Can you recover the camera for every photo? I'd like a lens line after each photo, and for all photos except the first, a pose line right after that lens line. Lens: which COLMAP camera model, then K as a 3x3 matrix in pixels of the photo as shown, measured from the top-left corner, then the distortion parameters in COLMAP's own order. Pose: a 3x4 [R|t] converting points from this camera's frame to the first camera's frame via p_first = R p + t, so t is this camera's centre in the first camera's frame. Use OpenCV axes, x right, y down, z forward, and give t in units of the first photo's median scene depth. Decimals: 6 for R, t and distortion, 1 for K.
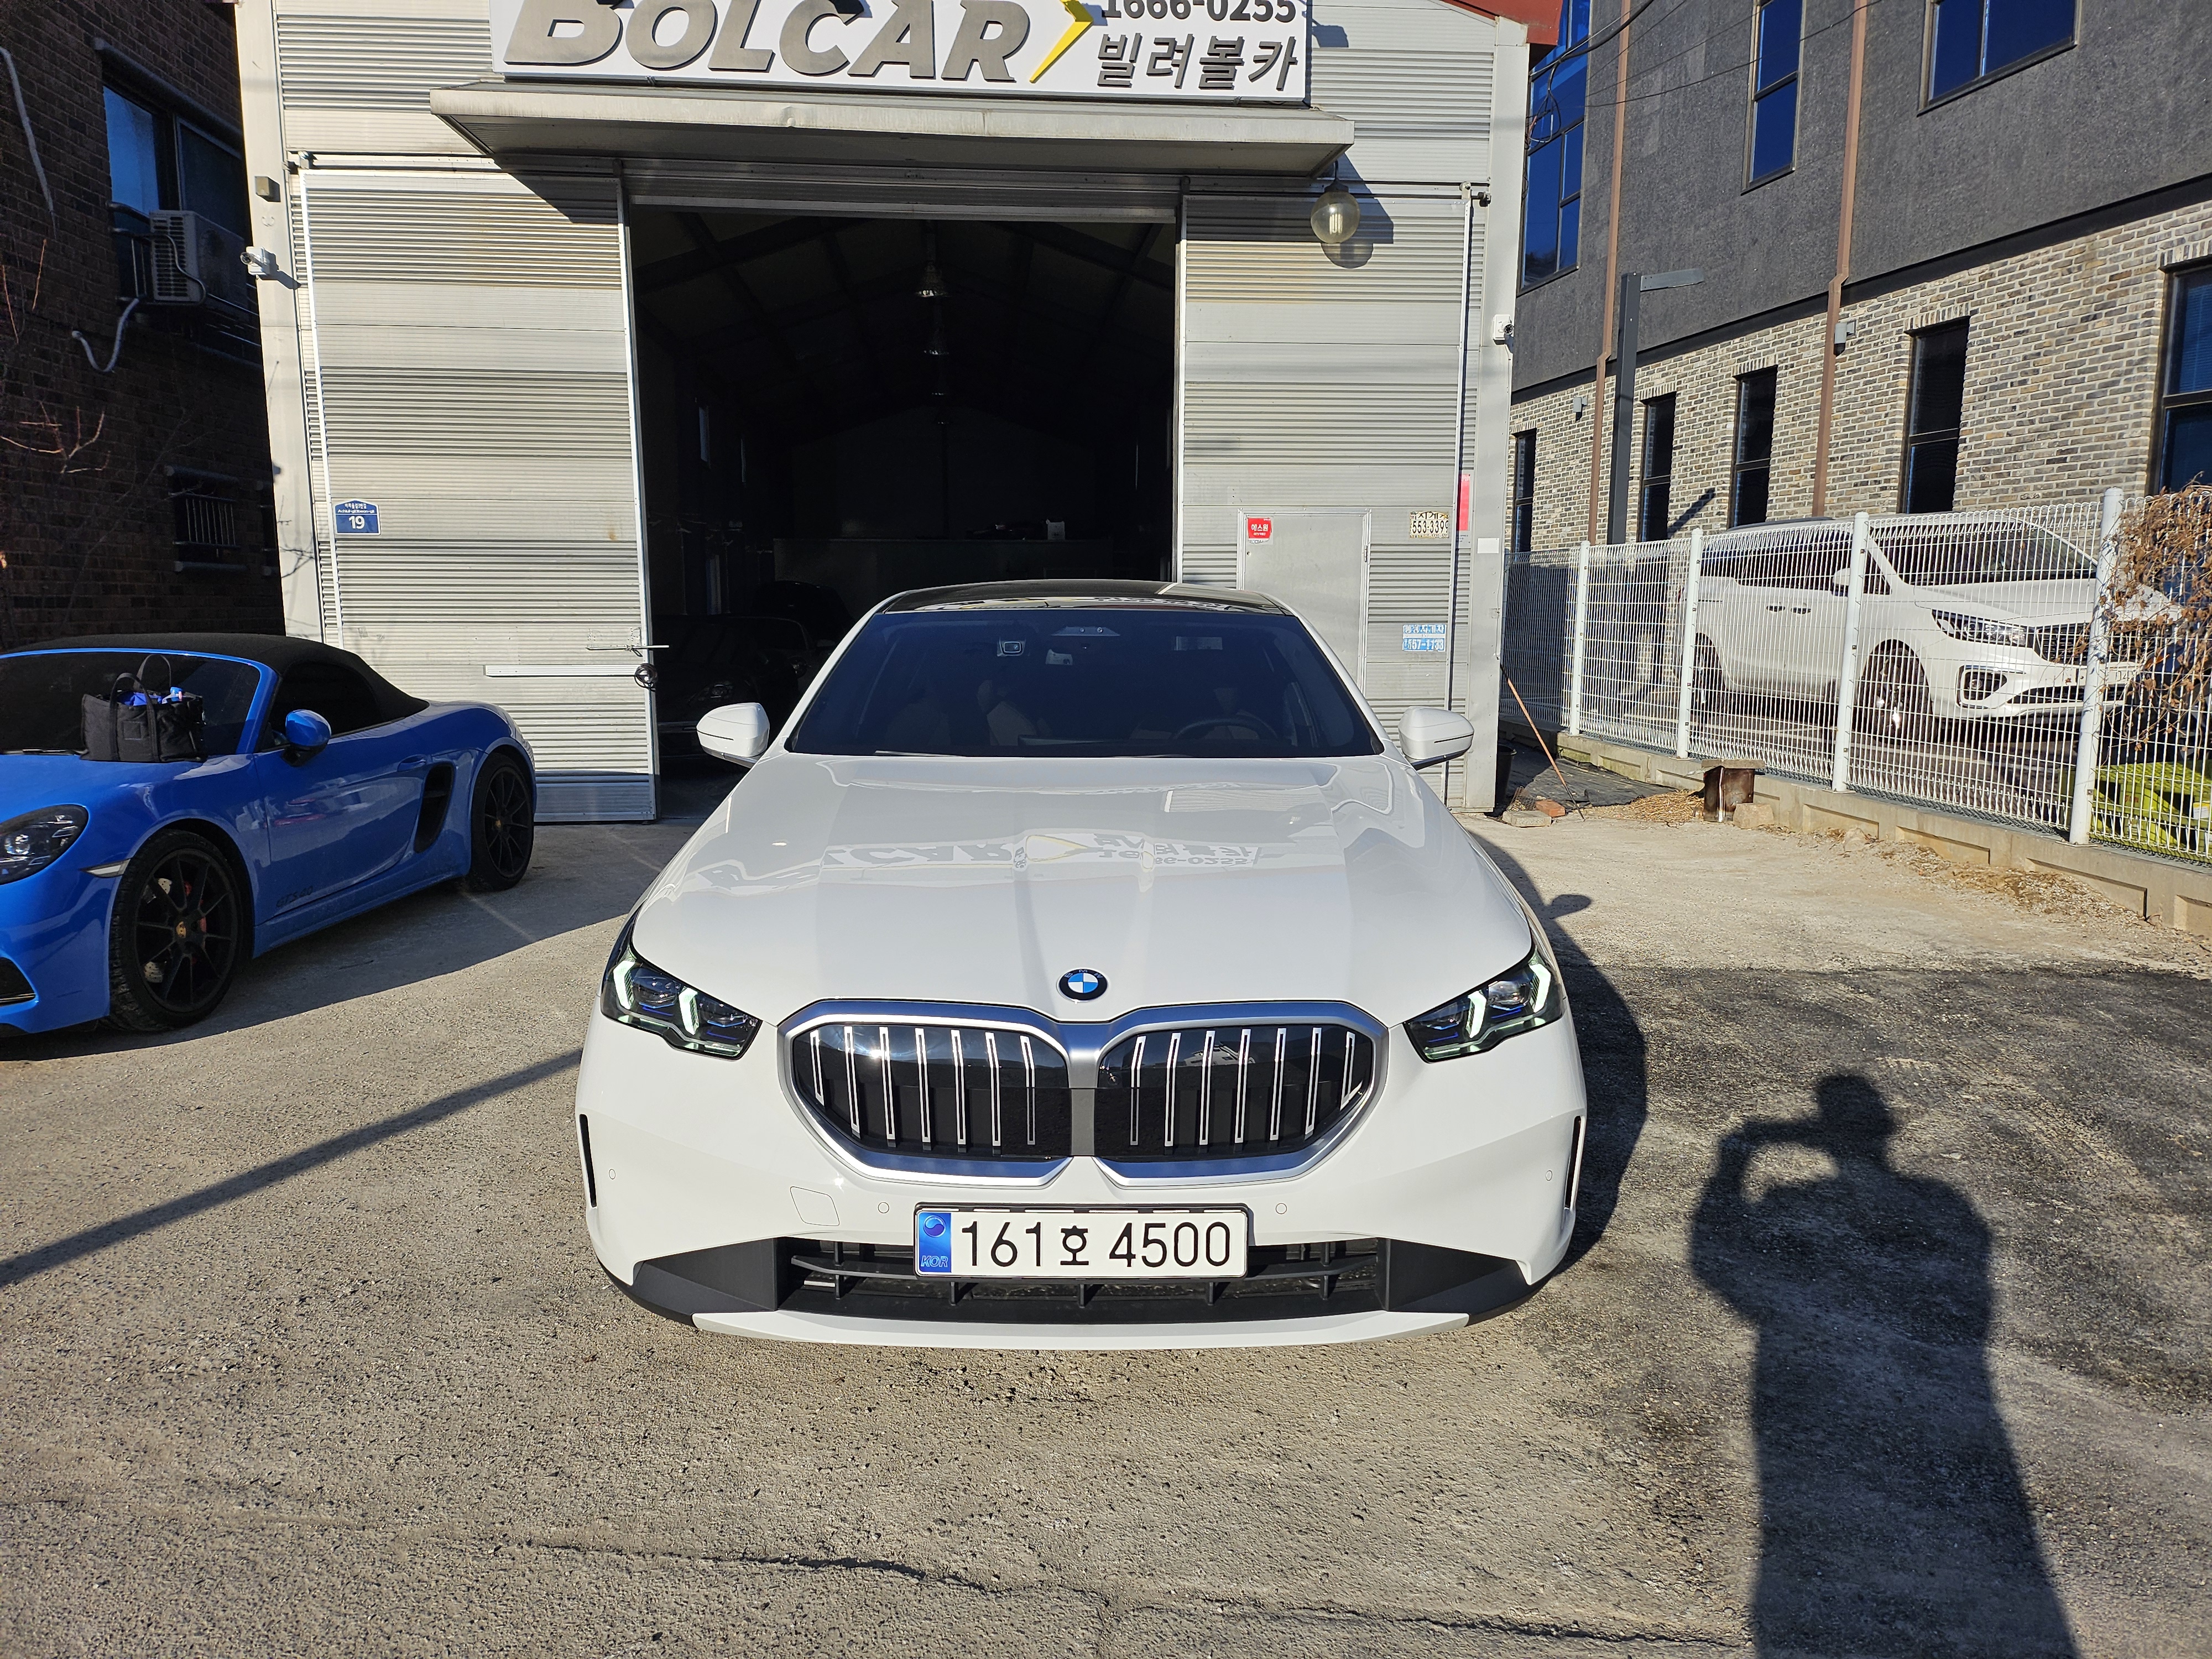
lens RADIAL K [[1546.7, 0, 1135.8], [0, 1546.7, 828.6], [0, 0, 1]] dist [0.080830, -0.083555]
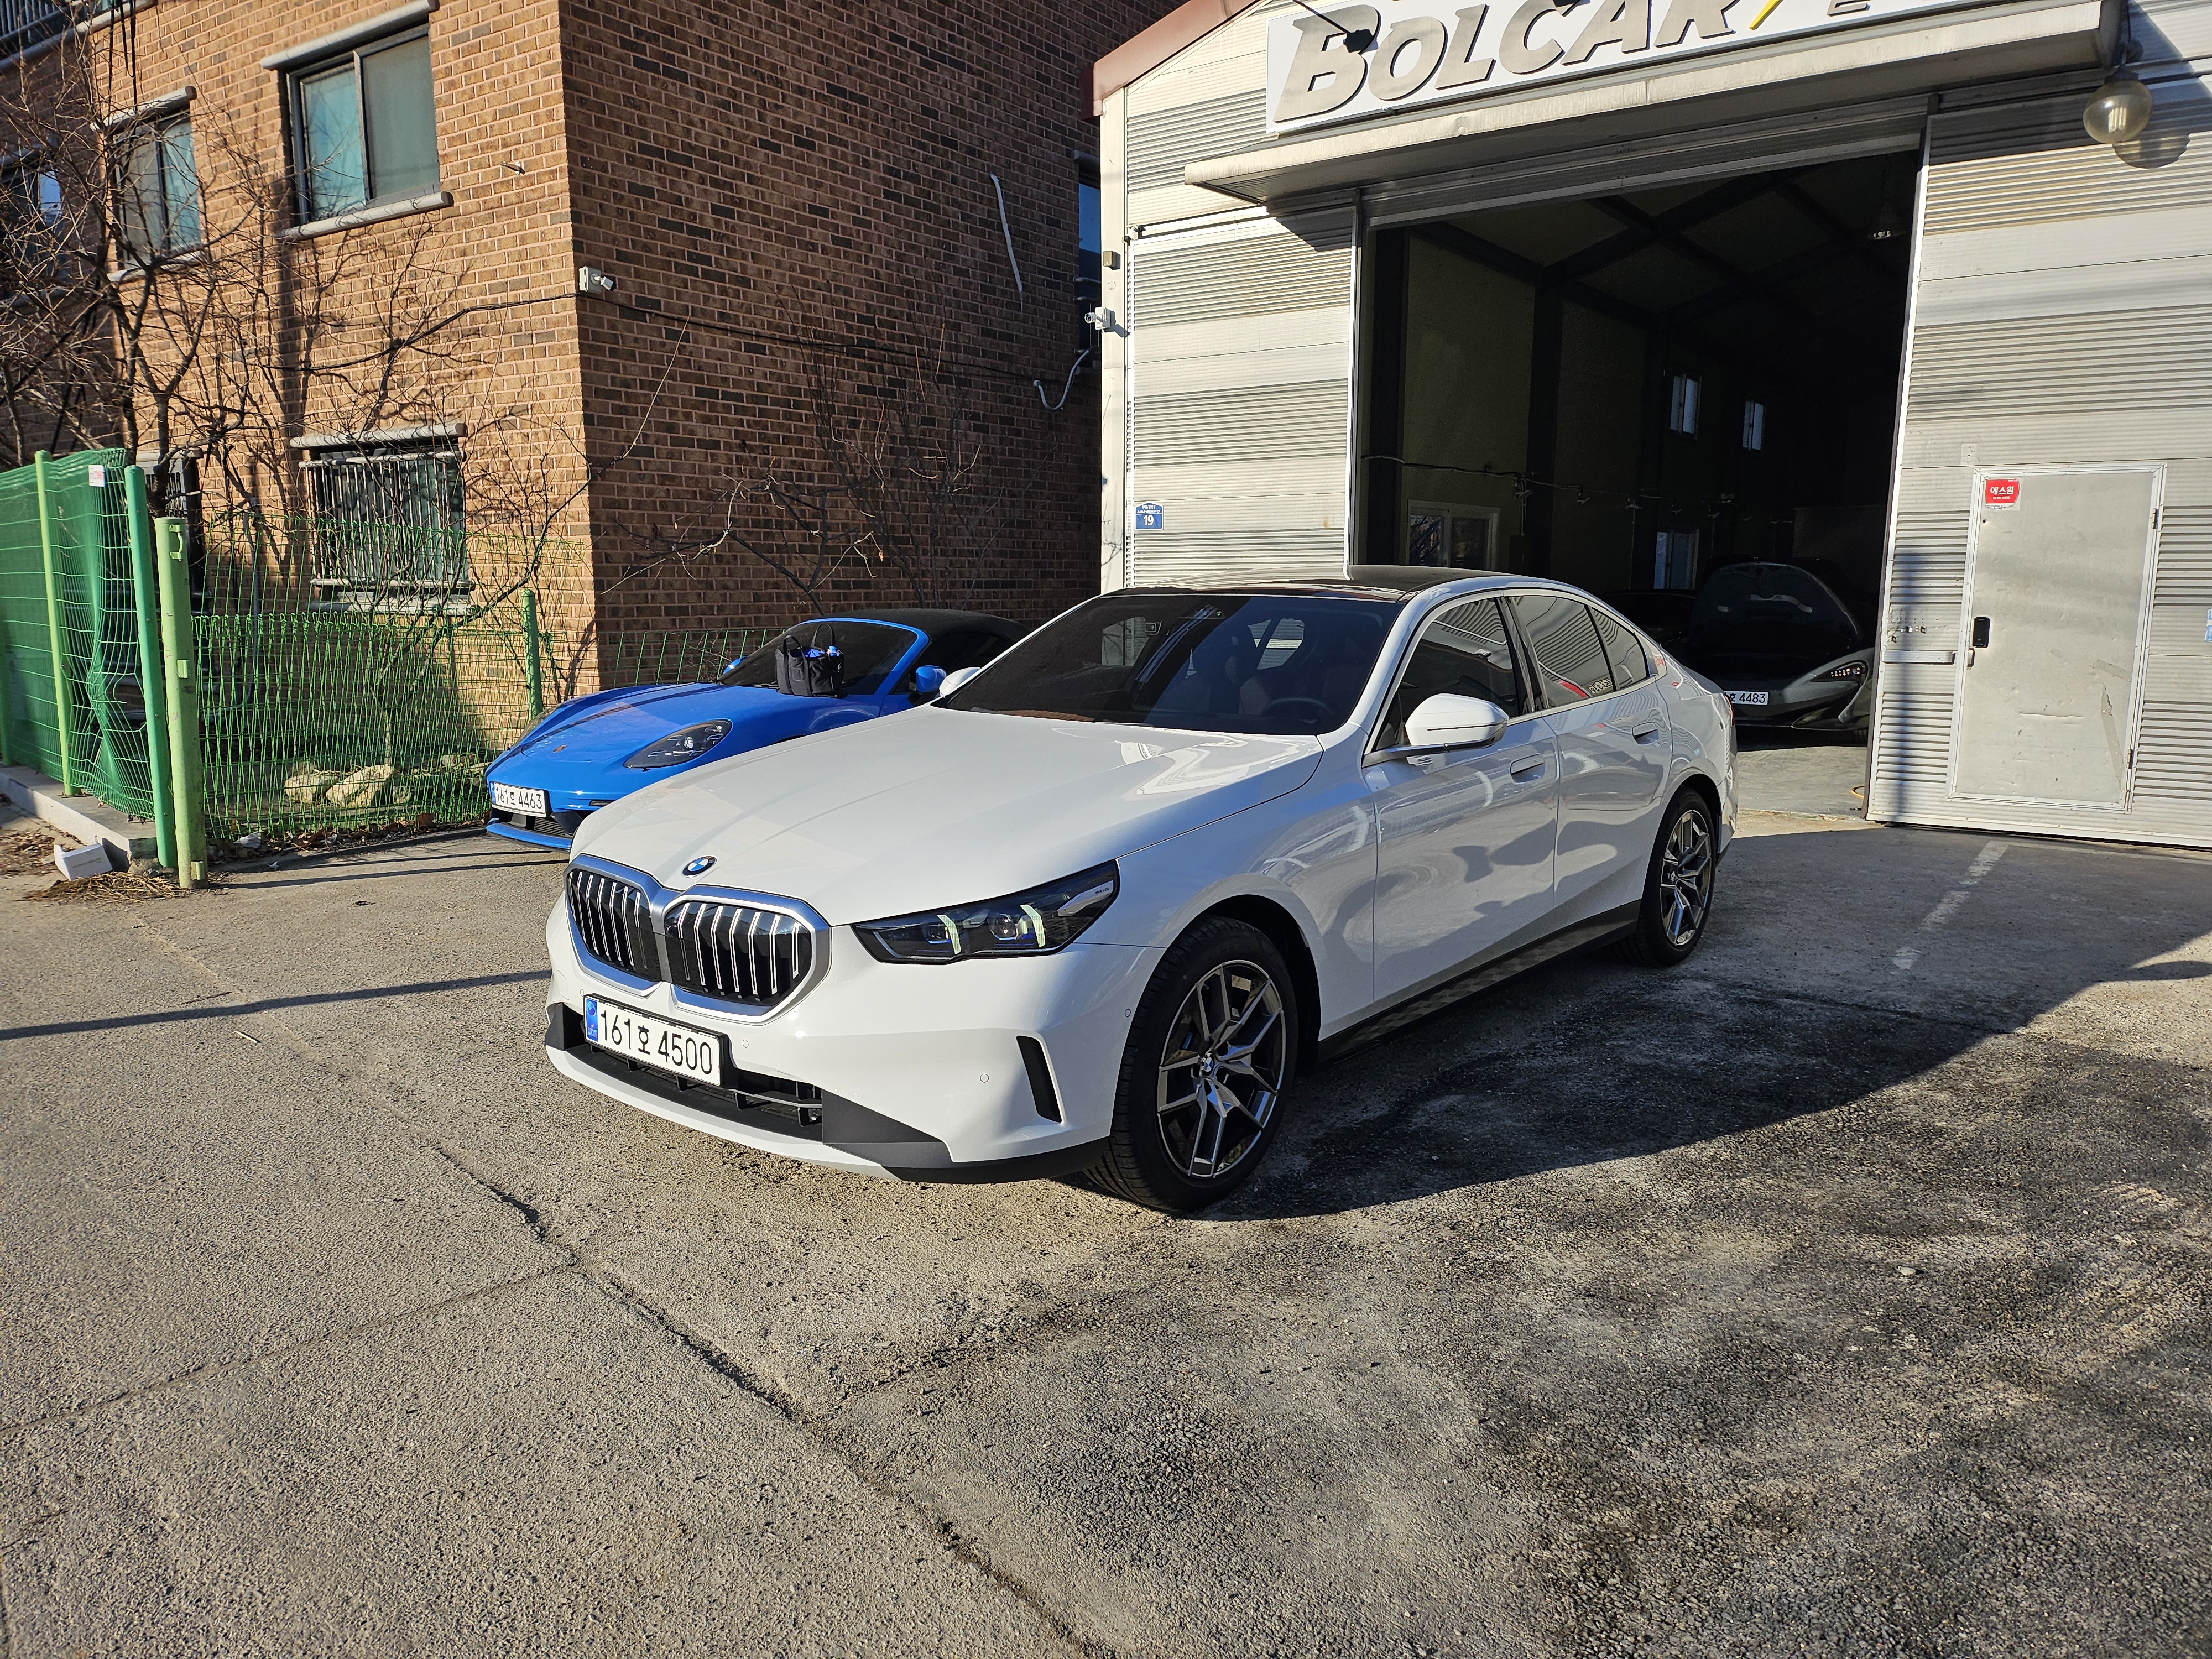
lens RADIAL K [[1560.0, 0, 1111.8], [0, 1560.0, 809.9], [0, 0, 1]] dist [0.088623, -0.100235]
pose [[0.756372, 0.095679, -0.647106, 0.311598], [-0.093214, 0.994915, 0.038151, -0.010468], [0.647466, 0.031463, 0.761445, 0.040889]]
